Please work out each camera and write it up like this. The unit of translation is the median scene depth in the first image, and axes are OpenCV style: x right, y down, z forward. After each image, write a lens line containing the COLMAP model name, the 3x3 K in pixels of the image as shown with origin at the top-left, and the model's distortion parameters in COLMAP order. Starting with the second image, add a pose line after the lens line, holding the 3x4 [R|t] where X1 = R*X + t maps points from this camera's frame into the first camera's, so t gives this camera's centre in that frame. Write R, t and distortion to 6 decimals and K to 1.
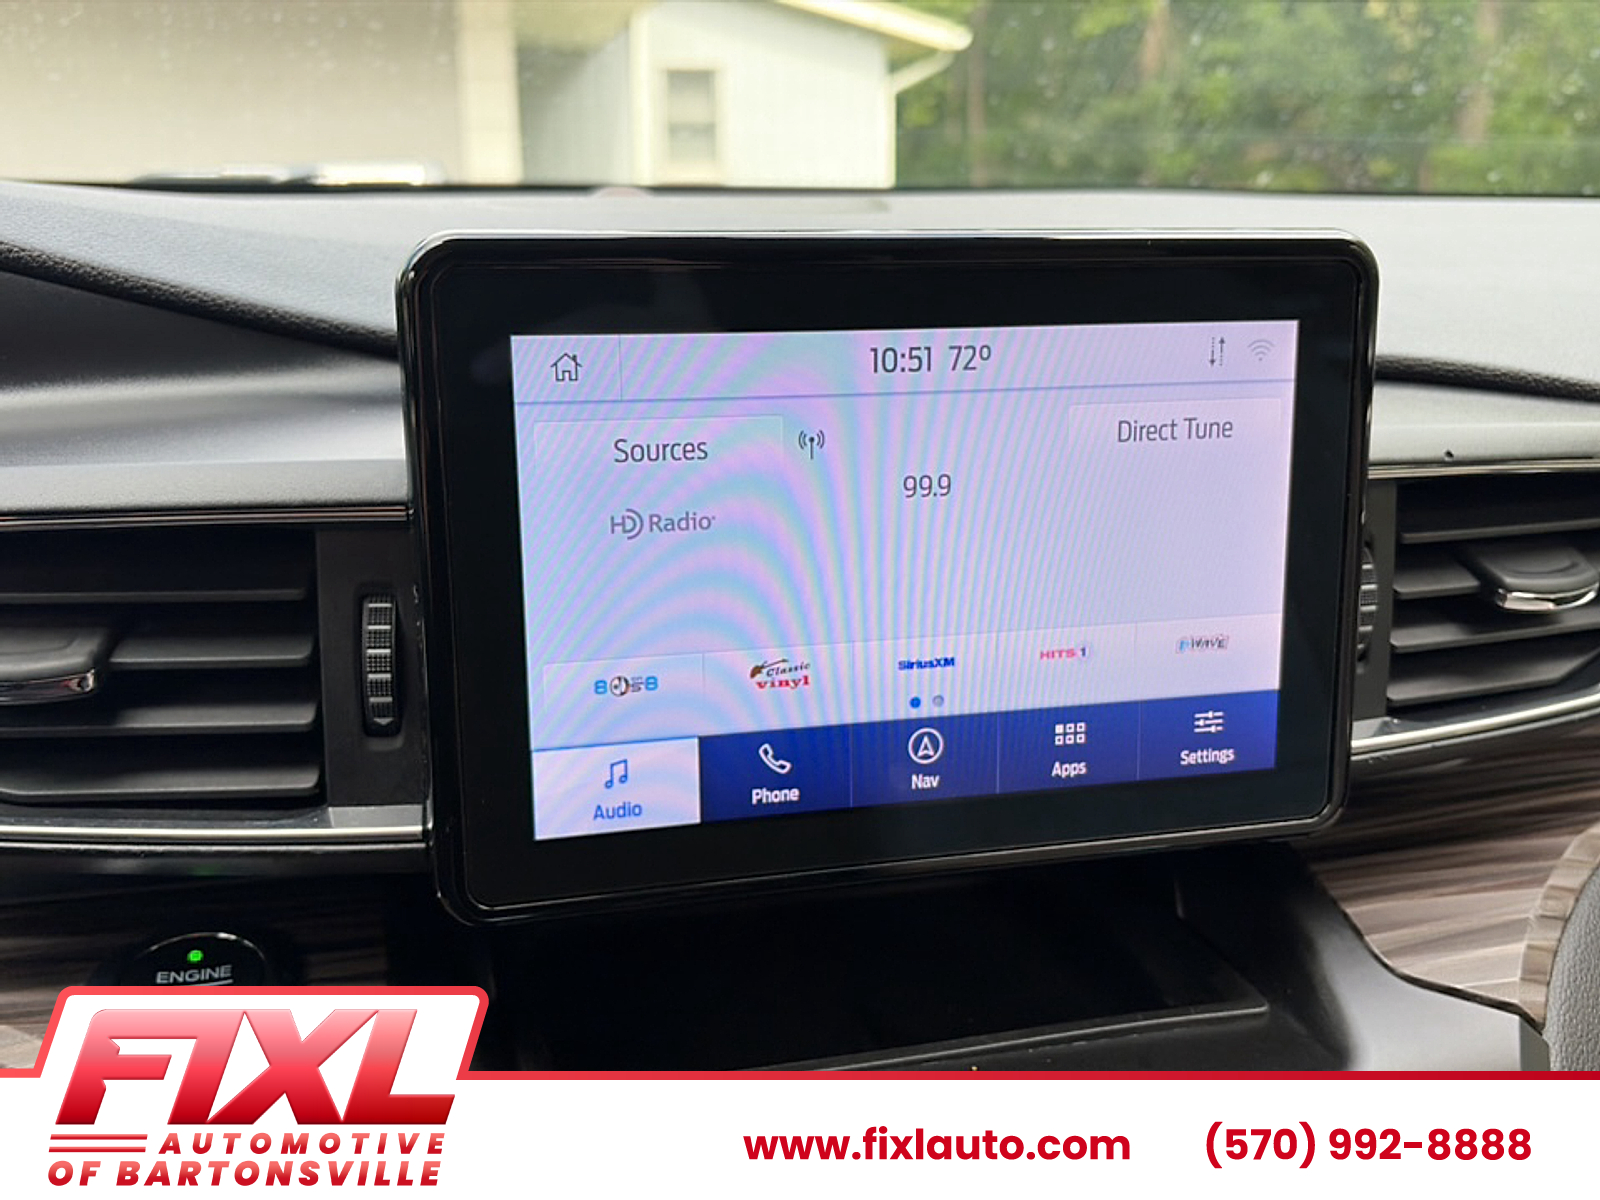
lens RADIAL K [[1561.4, 0, 805.4], [0, 1561.4, 615.9], [0, 0, 1]] dist [0.027776, 0.000000]
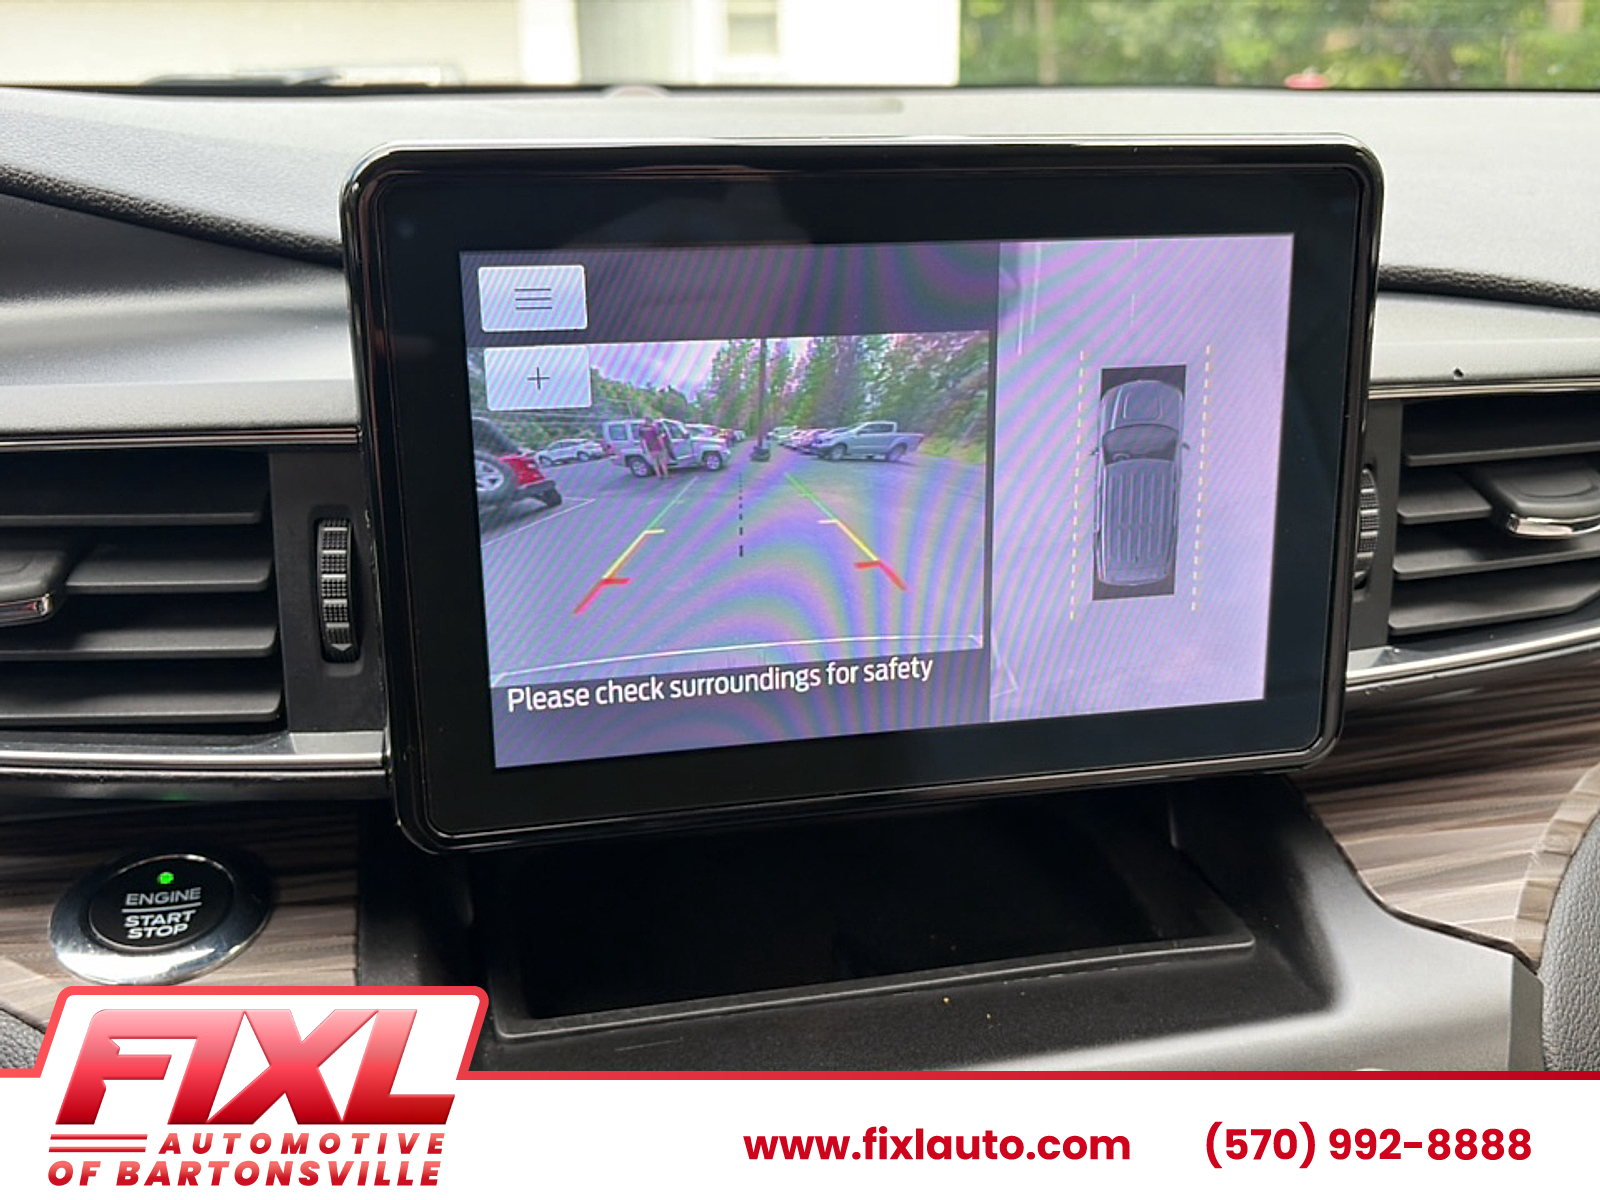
lens RADIAL K [[1561.4, 0, 808.0], [0, 1561.4, 611.5], [0, 0, 1]] dist [0.027776, 0.000000]
pose [[0.999248, 0.006957, -0.038152, 0.056114], [-0.004697, 0.998247, 0.058995, -0.013392], [0.038495, -0.058771, 0.997529, 0.027228]]
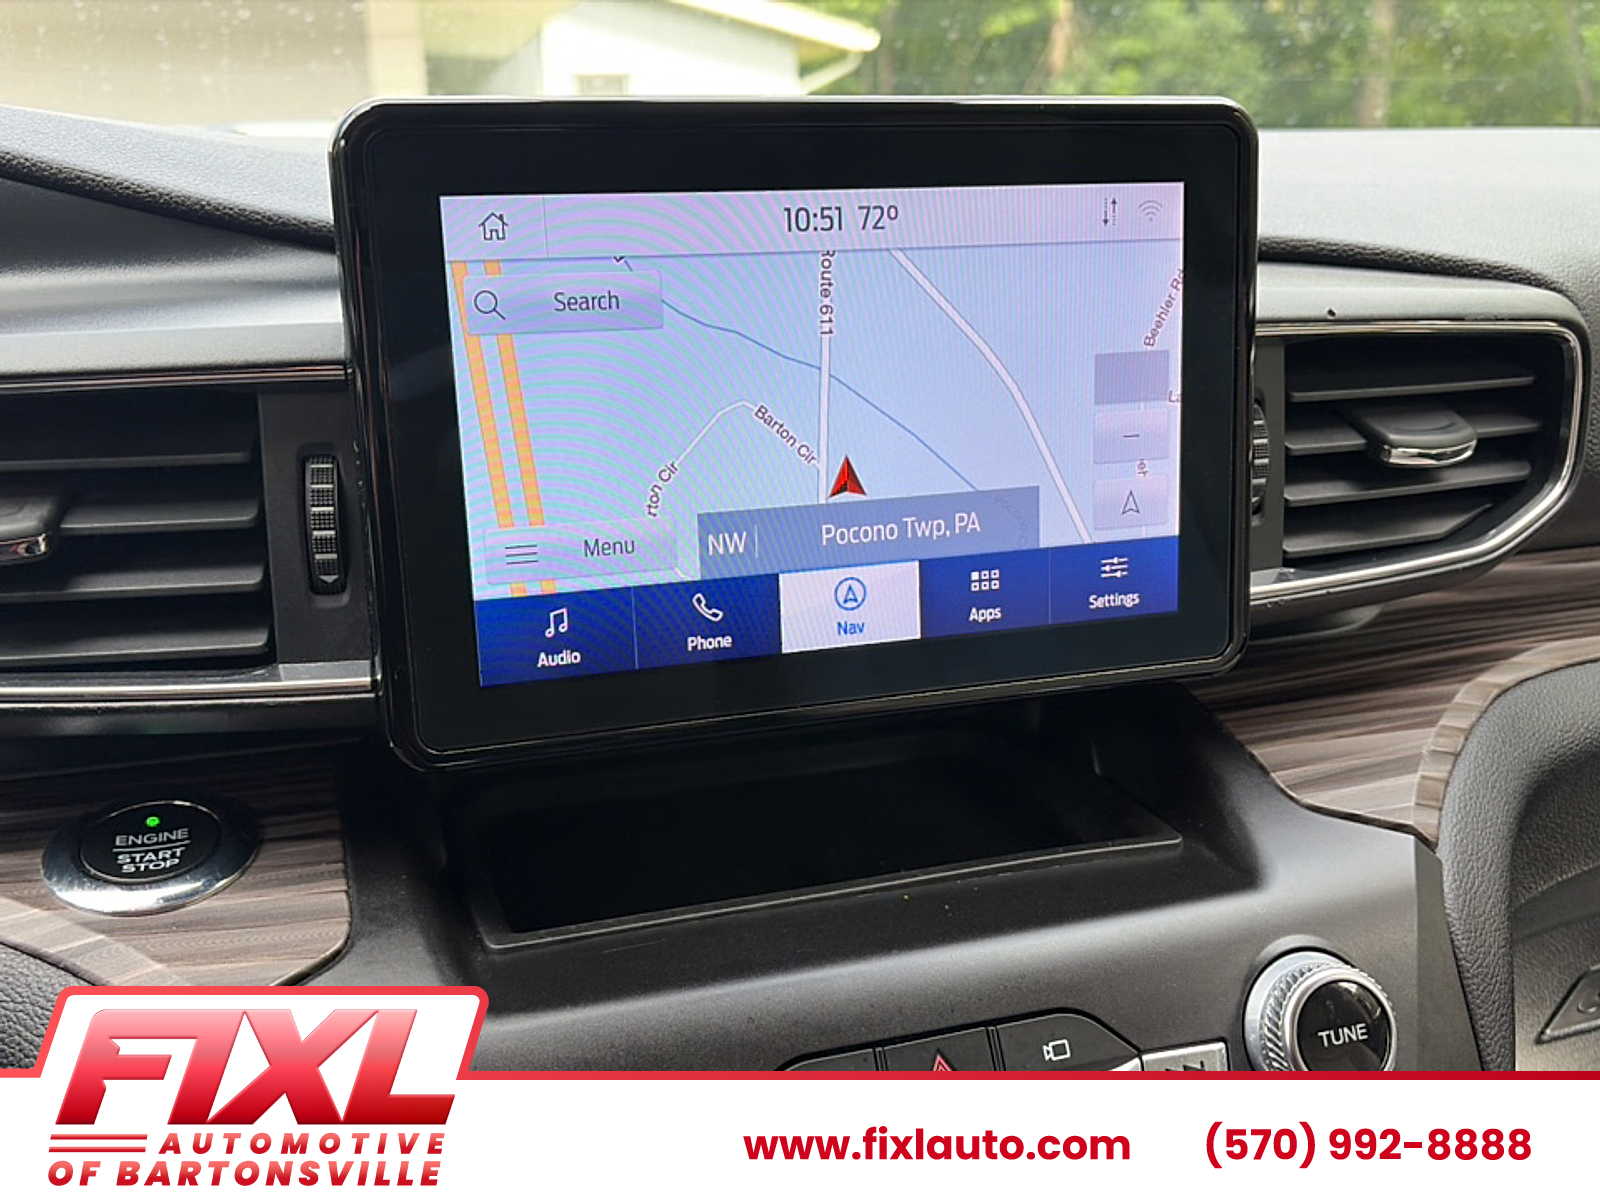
lens RADIAL K [[1561.4, 0, 799.8], [0, 1561.4, 613.2], [0, 0, 1]] dist [0.027776, 0.000000]
pose [[0.998543, -0.035333, 0.040784, -0.000160], [0.035553, 0.999357, -0.004683, 0.097761], [-0.040592, 0.006126, 0.999157, -0.049705]]
